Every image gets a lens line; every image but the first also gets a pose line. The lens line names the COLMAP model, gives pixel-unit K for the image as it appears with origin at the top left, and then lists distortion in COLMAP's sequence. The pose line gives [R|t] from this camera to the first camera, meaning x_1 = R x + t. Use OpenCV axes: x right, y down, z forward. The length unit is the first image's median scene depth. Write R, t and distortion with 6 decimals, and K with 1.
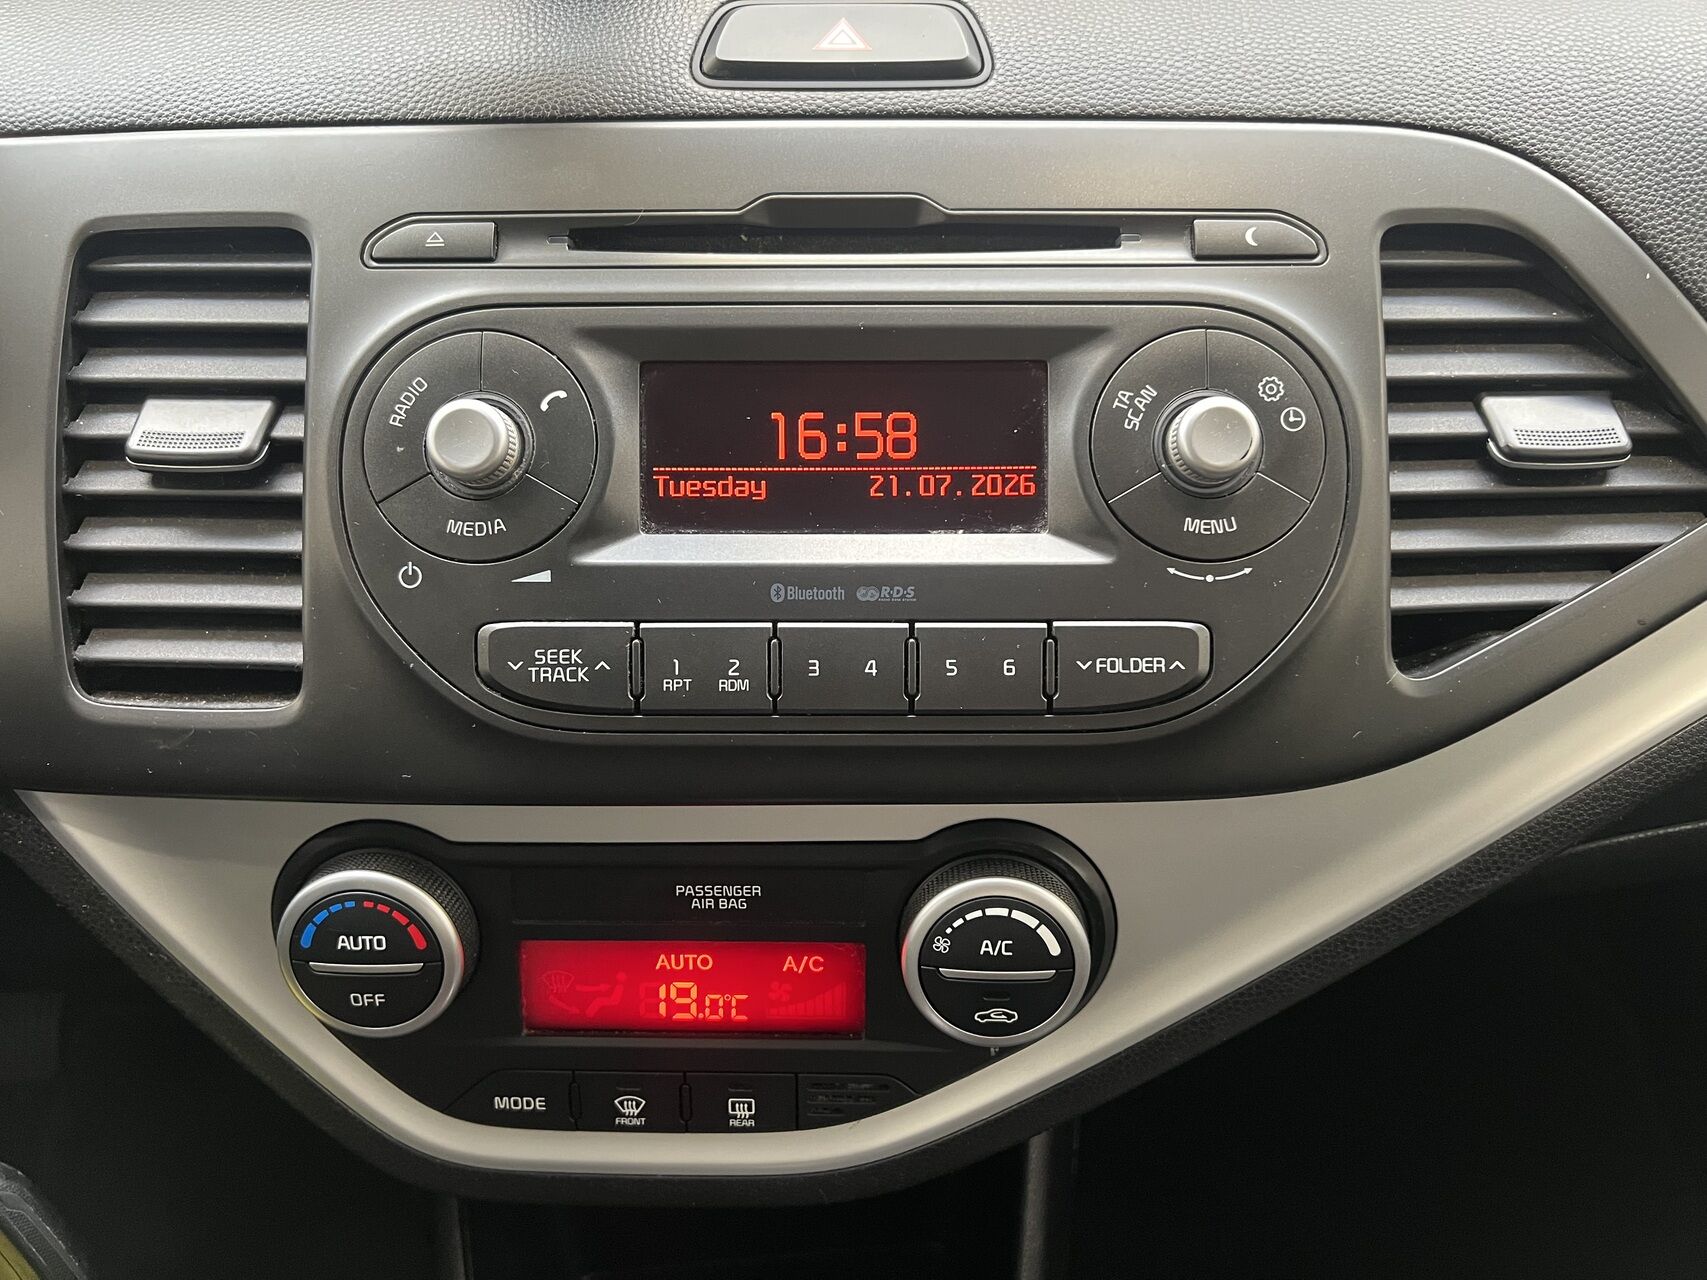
lens RADIAL K [[1272.7, 0, 853.5], [0, 1272.7, 640.0], [0, 0, 1]] dist [0.068732, -0.067889]
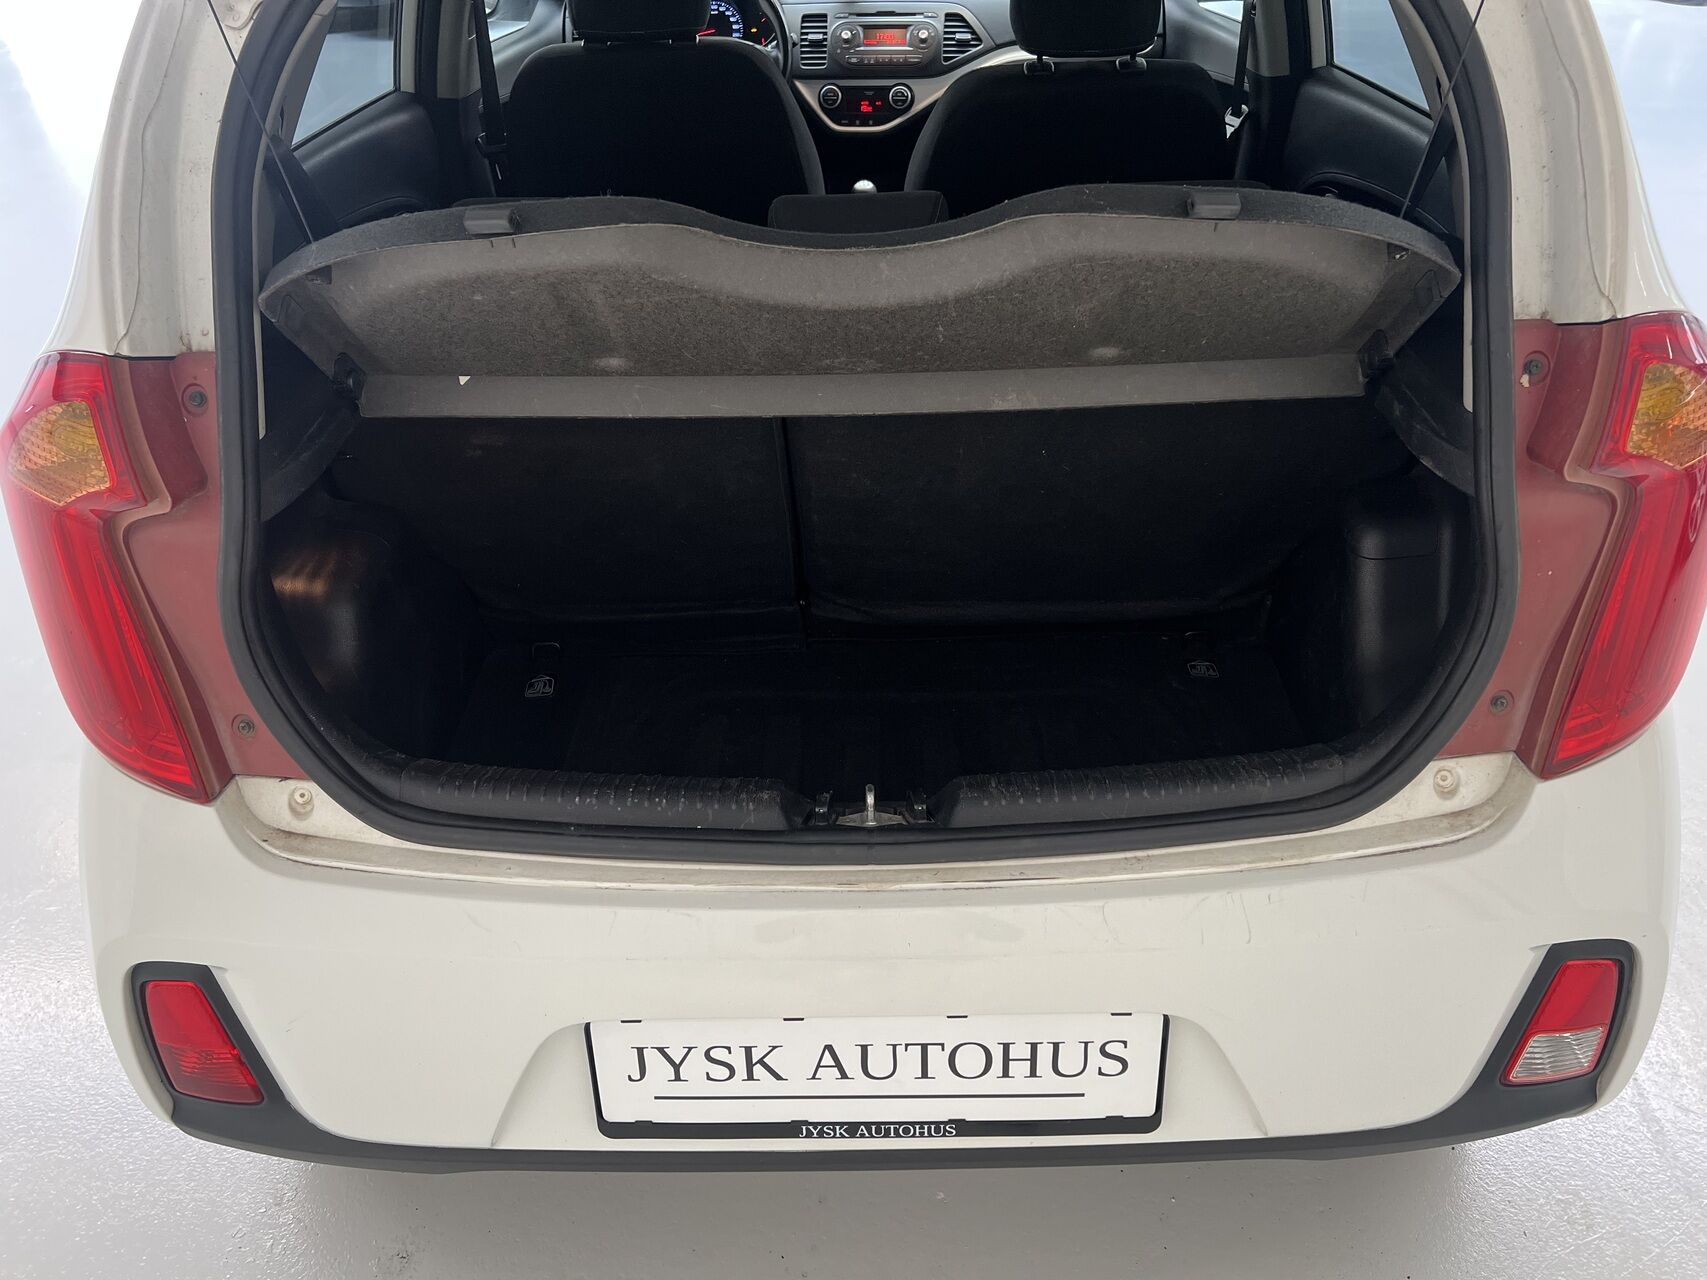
lens RADIAL K [[1272.7, 0, 853.5], [0, 1272.7, 640.0], [0, 0, 1]] dist [0.068732, -0.067889]
pose [[0.996177, 0.034469, -0.080272, 0.658945], [-0.033628, 0.999365, 0.011815, 4.061503], [0.080628, -0.009070, 0.996703, -8.265498]]
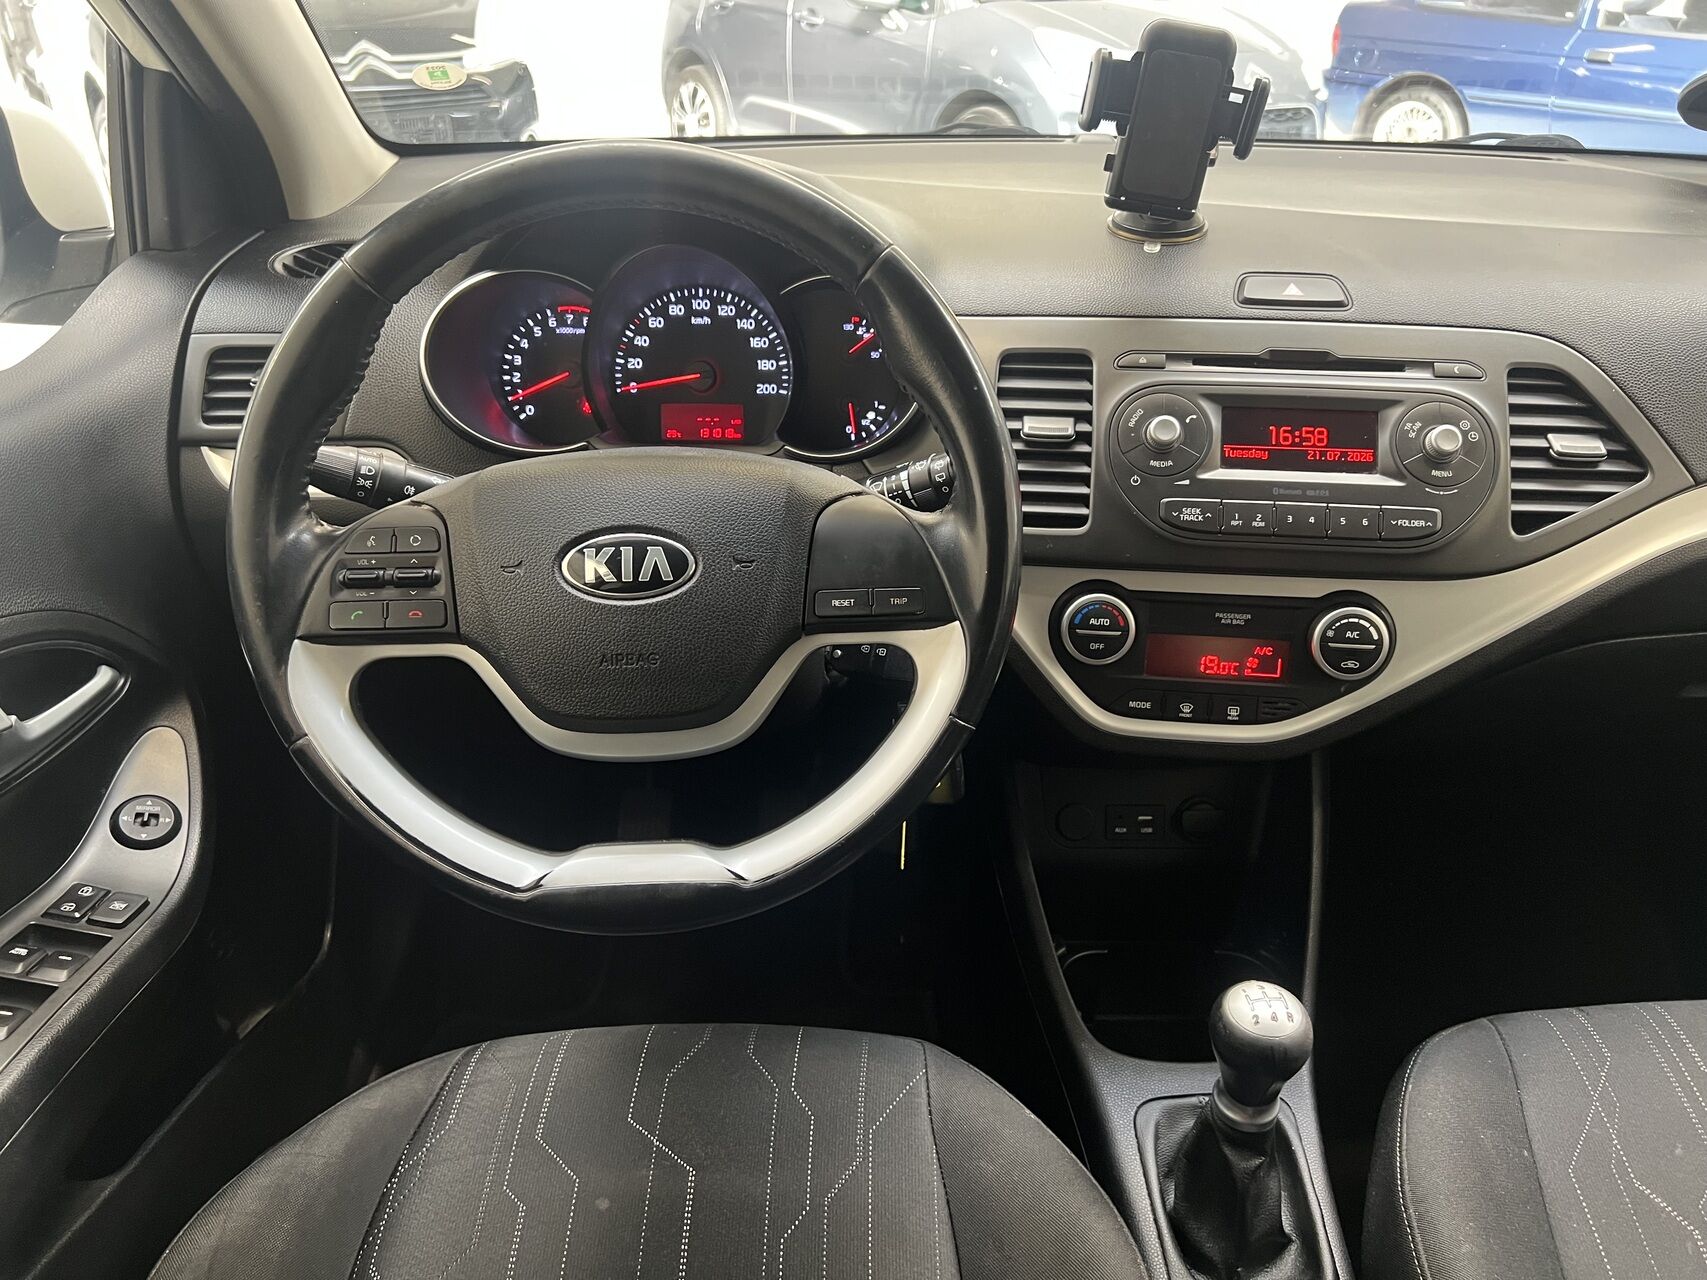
lens RADIAL K [[1305.5, 0, 853.5], [0, 1305.5, 640.0], [0, 0, 1]] dist [0.070807, -0.077922]
pose [[0.997405, 0.049974, -0.051828, -0.751640], [-0.055719, 0.991675, -0.116090, 0.615936], [0.045595, 0.118676, 0.991886, -1.668044]]
